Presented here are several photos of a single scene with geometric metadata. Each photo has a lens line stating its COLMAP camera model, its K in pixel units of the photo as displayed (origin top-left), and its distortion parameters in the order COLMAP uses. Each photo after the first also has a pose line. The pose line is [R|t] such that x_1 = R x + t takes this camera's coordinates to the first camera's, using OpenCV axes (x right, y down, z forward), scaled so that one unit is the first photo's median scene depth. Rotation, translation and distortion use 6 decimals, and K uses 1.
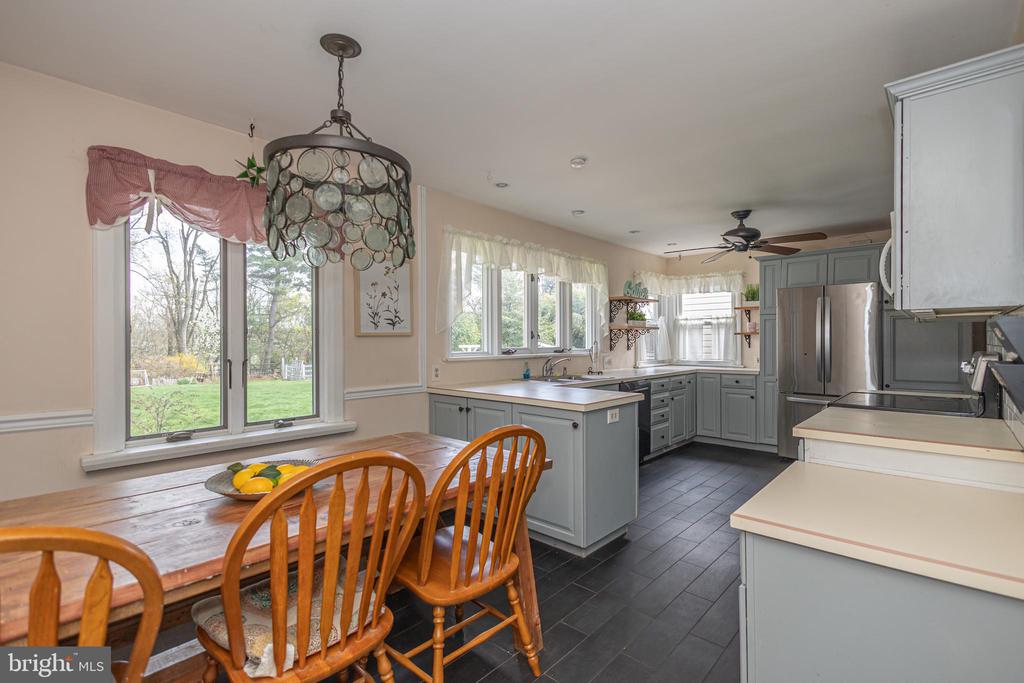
lens RADIAL K [[483.6, 0, 508.8], [0, 483.6, 341.1], [0, 0, 1]] dist [0.000380, 0.000077]
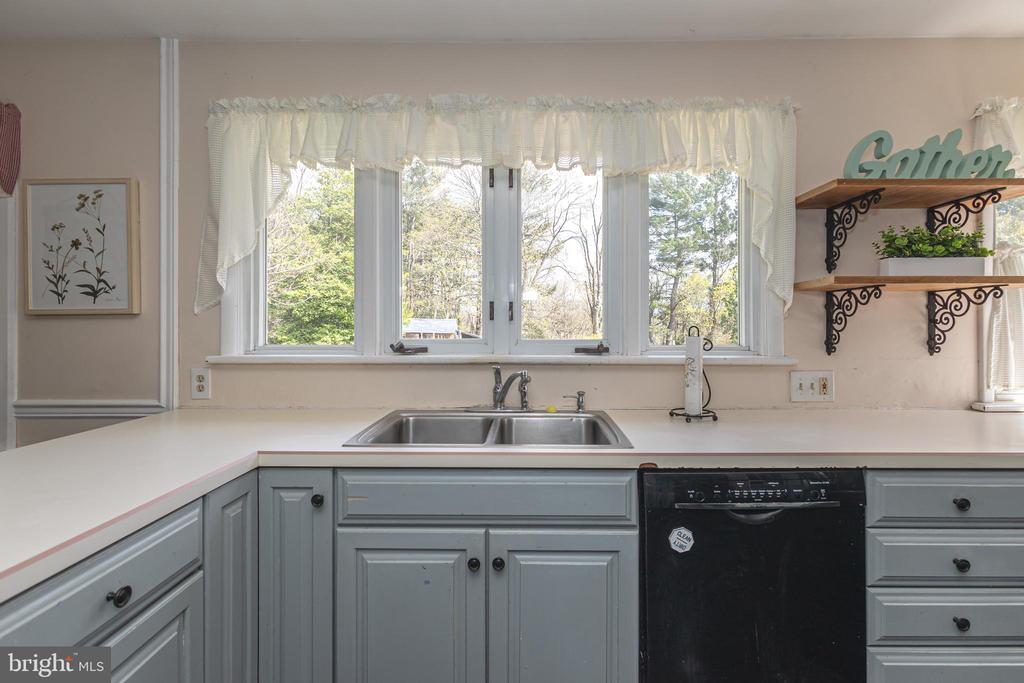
lens RADIAL K [[483.6, 0, 528.1], [0, 483.6, 321.5], [0, 0, 1]] dist [0.000380, 0.000077]
pose [[0.670598, -0.001623, -0.741819, 0.530889], [-0.001942, 0.999990, -0.003944, -0.001003], [0.741818, 0.004086, 0.670589, 0.996944]]
